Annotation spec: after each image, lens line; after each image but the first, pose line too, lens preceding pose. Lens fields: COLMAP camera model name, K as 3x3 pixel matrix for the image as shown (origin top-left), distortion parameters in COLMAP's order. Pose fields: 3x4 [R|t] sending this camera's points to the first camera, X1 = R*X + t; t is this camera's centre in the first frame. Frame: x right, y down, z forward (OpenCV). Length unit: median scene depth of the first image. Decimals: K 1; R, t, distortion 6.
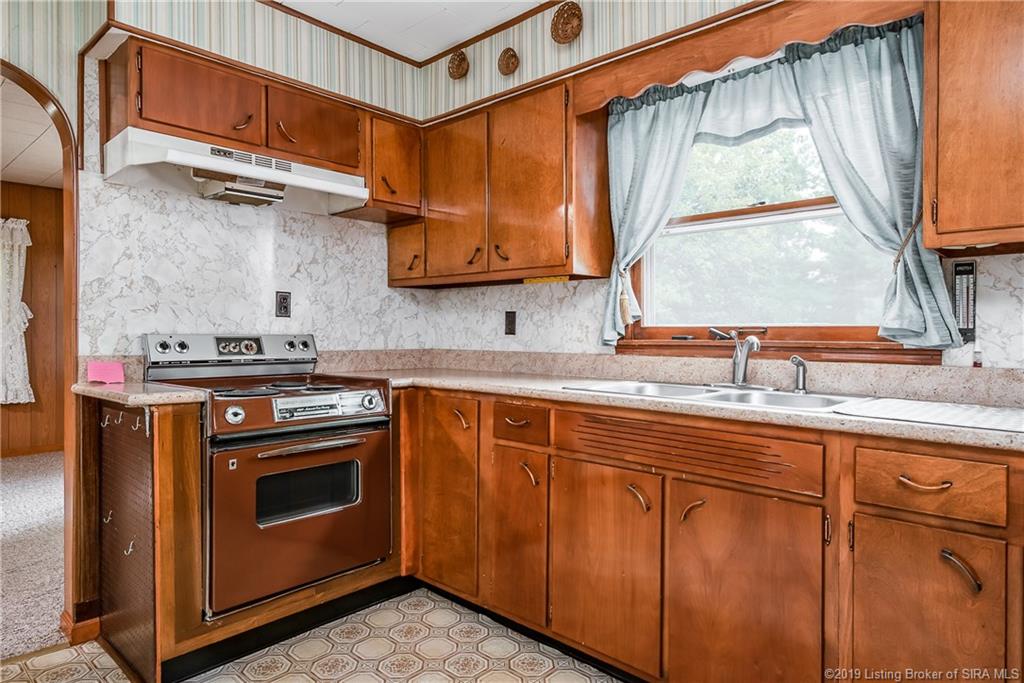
lens RADIAL K [[602.7, 0, 514.9], [0, 602.7, 334.3], [0, 0, 1]] dist [0.017494, 0.000488]
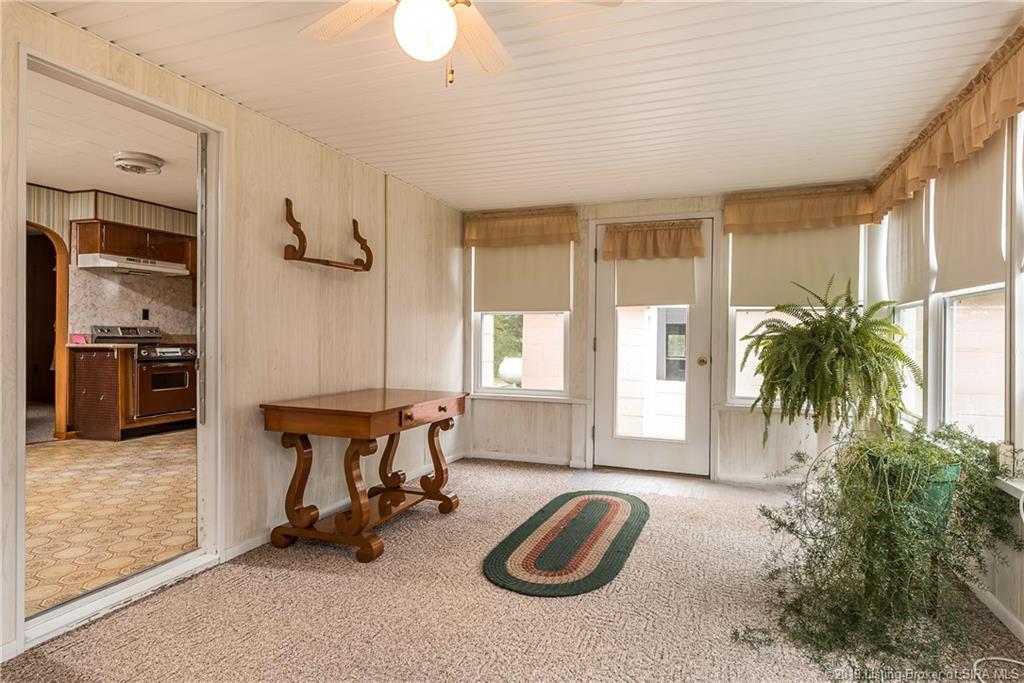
lens RADIAL K [[559.8, 0, 515.3], [0, 559.8, 334.1], [0, 0, 1]] dist [0.003330, 0.000747]
pose [[0.926620, 0.010090, 0.375864, 0.166124], [-0.008781, 0.999948, -0.005196, 0.031695], [-0.375897, 0.001514, 0.926660, -1.891053]]
